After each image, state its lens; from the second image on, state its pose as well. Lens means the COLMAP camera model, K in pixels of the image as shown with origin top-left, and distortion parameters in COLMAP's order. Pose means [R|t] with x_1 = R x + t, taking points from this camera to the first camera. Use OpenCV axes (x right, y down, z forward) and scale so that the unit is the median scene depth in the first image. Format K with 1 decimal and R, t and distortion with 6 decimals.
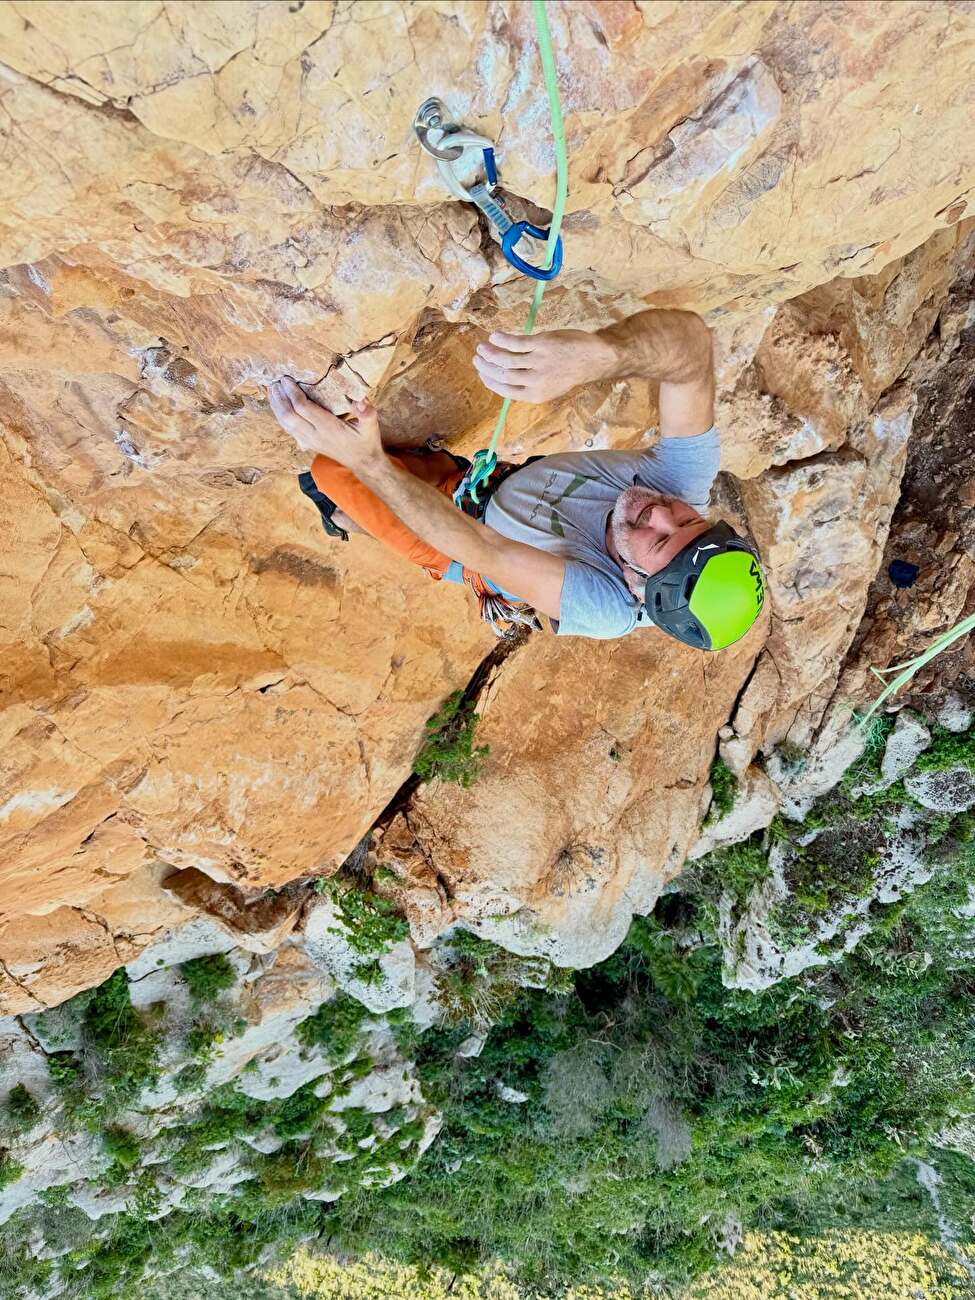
lens RADIAL K [[882.7, 0, 487.5], [0, 882.7, 650.0], [0, 0, 1]] dist [0.076822, -0.116713]
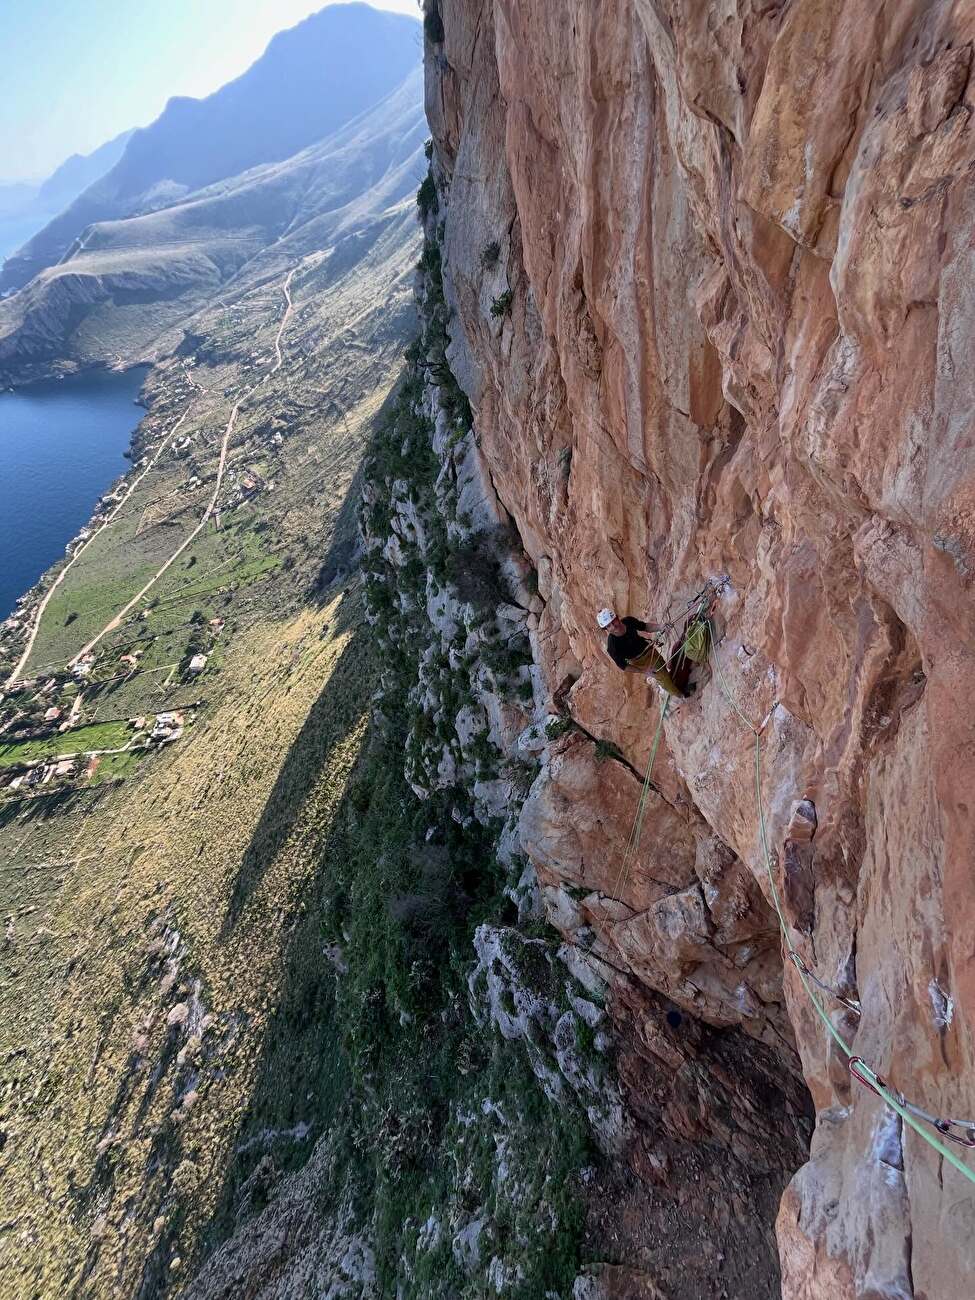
lens RADIAL K [[520.2, 0, 480.8], [0, 520.2, 647.7], [0, 0, 1]] dist [-0.006431, -0.000063]
pose [[-0.157441, 0.908478, -0.387143, 0.118042], [-0.941082, -0.019211, 0.337633, -0.028083], [0.299295, 0.417491, 0.857976, -0.272758]]
